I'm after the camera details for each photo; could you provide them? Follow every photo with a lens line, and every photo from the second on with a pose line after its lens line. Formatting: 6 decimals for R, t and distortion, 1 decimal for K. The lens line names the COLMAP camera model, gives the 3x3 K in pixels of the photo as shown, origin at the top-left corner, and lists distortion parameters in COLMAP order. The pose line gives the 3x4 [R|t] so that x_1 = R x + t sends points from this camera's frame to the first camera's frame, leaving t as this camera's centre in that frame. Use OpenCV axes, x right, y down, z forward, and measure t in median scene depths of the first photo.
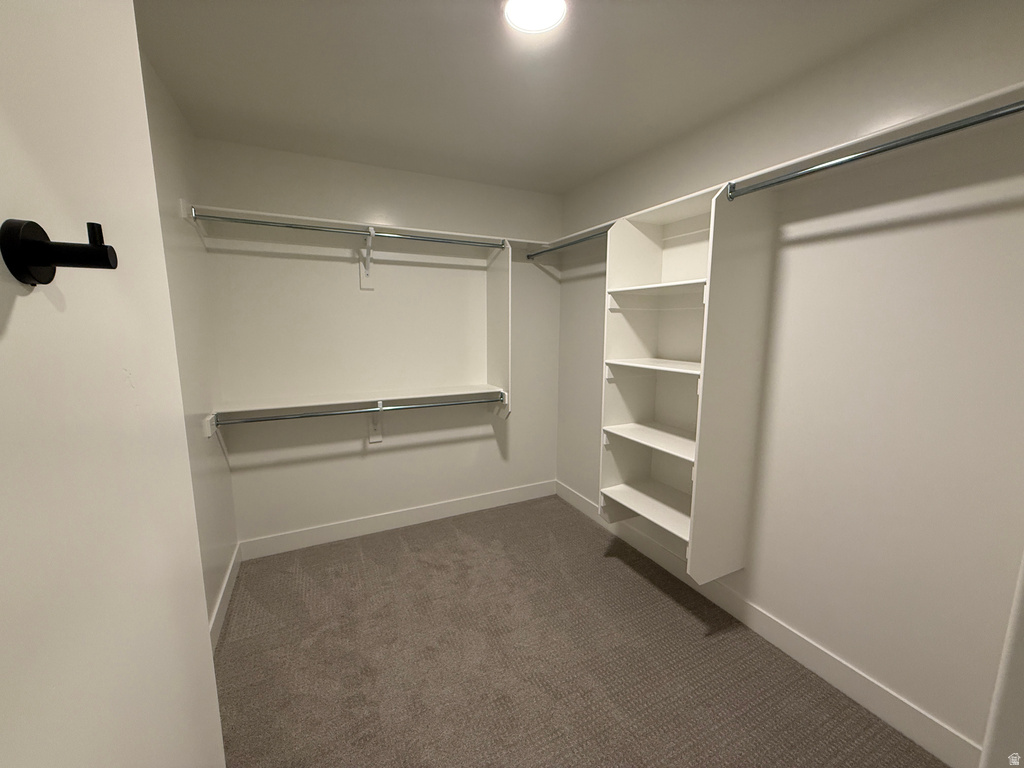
lens RADIAL K [[408.4, 0, 509.8], [0, 408.4, 385.5], [0, 0, 1]] dist [0.002038, 0.000461]
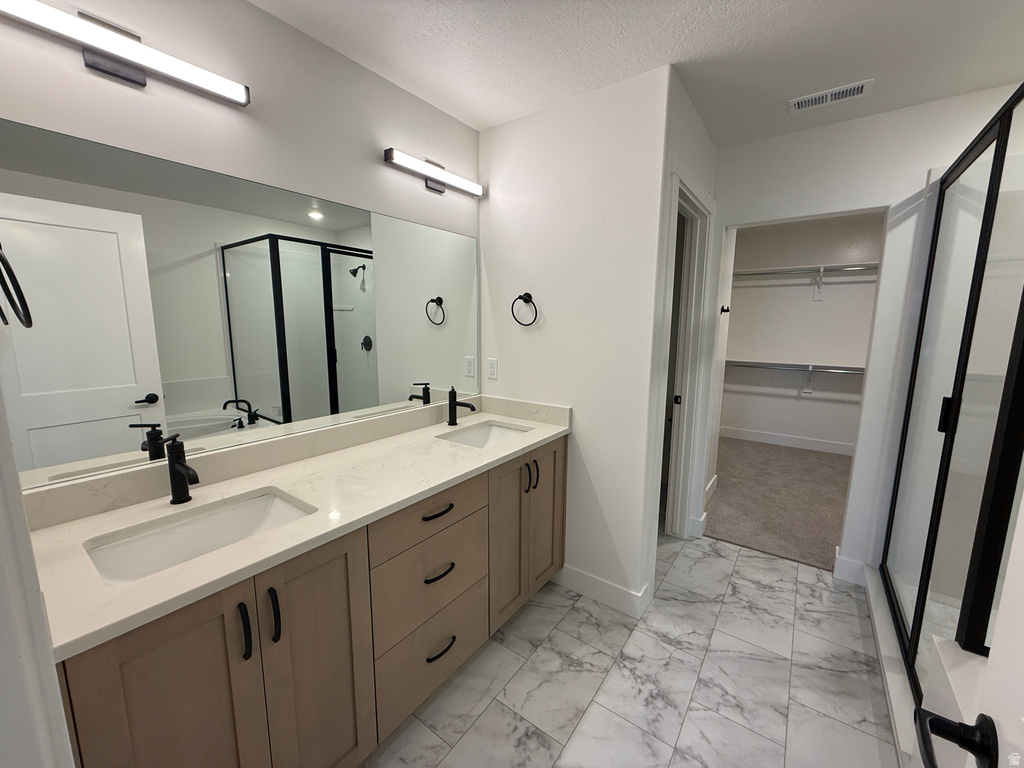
lens RADIAL K [[408.4, 0, 513.2], [0, 408.4, 382.8], [0, 0, 1]] dist [0.002038, 0.000461]
pose [[0.472235, 0.128855, -0.872004, 0.585574], [-0.143475, 0.987302, 0.068194, 0.168535], [0.869718, 0.092907, 0.484726, -0.897510]]
